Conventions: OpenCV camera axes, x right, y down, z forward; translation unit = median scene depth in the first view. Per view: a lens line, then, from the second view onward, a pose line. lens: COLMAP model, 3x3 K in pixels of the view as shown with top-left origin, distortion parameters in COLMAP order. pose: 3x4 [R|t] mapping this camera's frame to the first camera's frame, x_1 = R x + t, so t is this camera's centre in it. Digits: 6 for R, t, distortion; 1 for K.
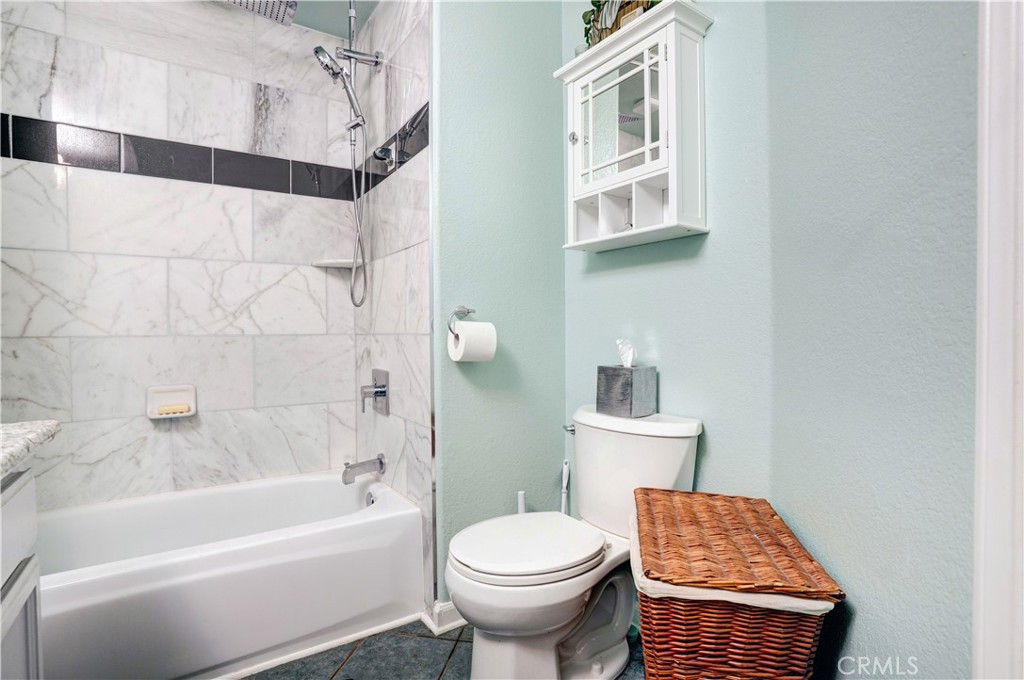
lens RADIAL K [[507.7, 0, 508.1], [0, 507.7, 342.6], [0, 0, 1]] dist [-0.085892, 0.039539]
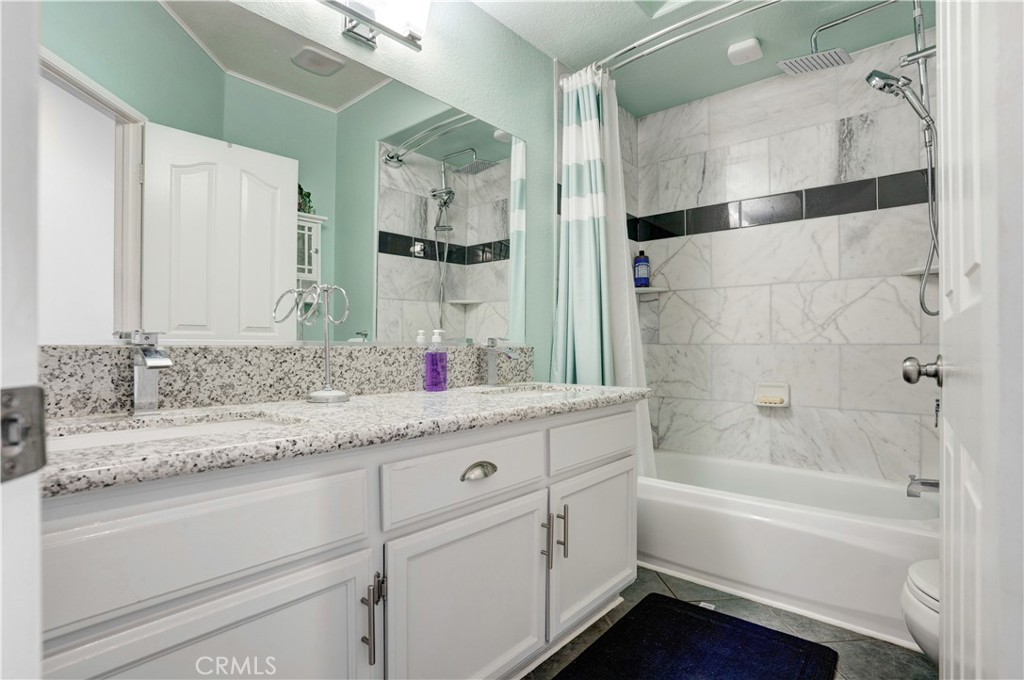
lens RADIAL K [[507.7, 0, 508.1], [0, 507.7, 342.6], [0, 0, 1]] dist [-0.085892, 0.039539]
pose [[0.245840, 0.006317, -0.969290, 0.396492], [-0.019843, 0.999802, 0.001483, -0.005307], [0.969107, 0.018869, 0.245917, -0.002648]]
